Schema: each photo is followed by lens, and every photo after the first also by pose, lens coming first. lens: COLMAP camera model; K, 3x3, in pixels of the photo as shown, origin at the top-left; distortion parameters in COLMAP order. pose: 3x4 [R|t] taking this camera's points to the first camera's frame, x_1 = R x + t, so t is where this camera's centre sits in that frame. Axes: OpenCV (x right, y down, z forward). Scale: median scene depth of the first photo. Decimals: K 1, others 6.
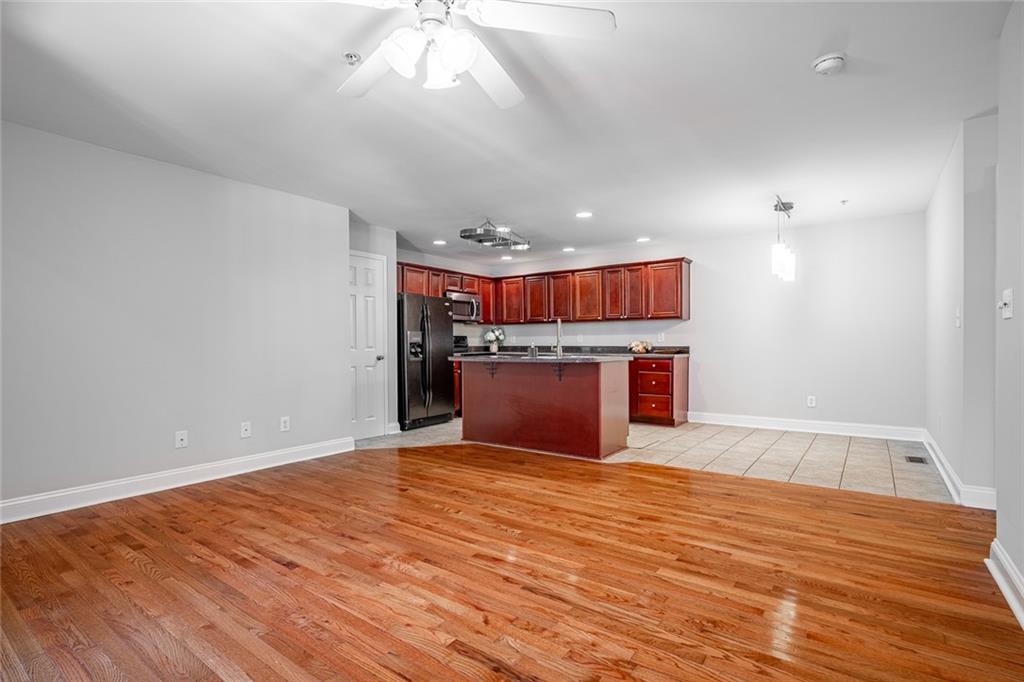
lens RADIAL K [[473.5, 0, 518.3], [0, 473.5, 347.8], [0, 0, 1]] dist [-0.000411, 0.000756]
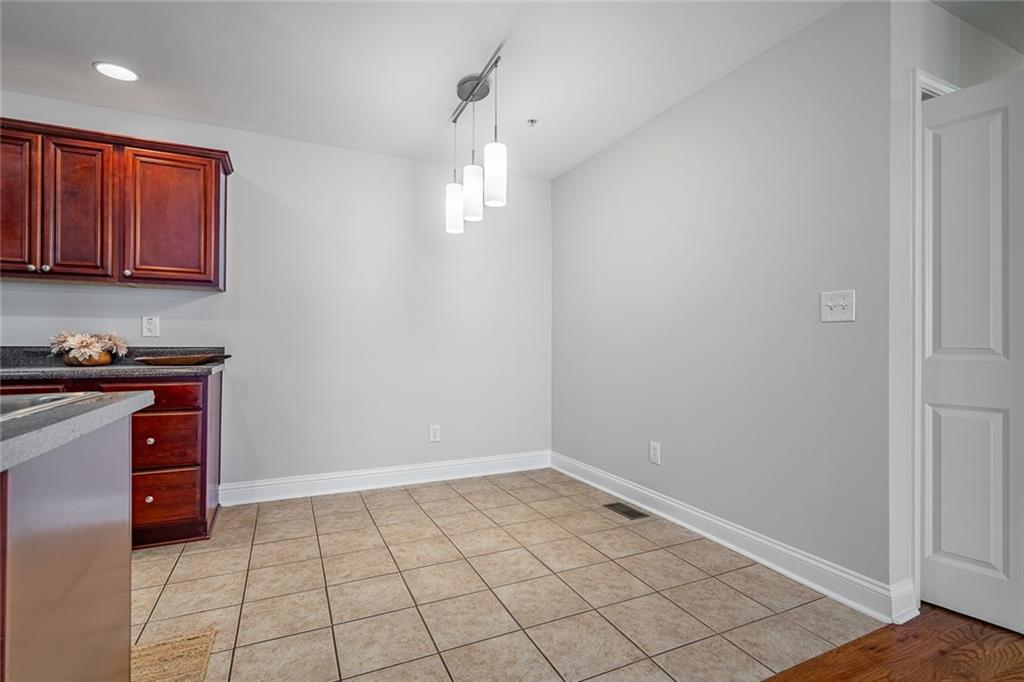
lens RADIAL K [[473.5, 0, 509.9], [0, 473.5, 342.3], [0, 0, 1]] dist [-0.000411, 0.000756]
pose [[0.479635, 0.006284, 0.877445, 0.133045], [-0.008749, 0.999959, -0.002379, -0.016282], [-0.877424, -0.006536, 0.479671, 0.885018]]
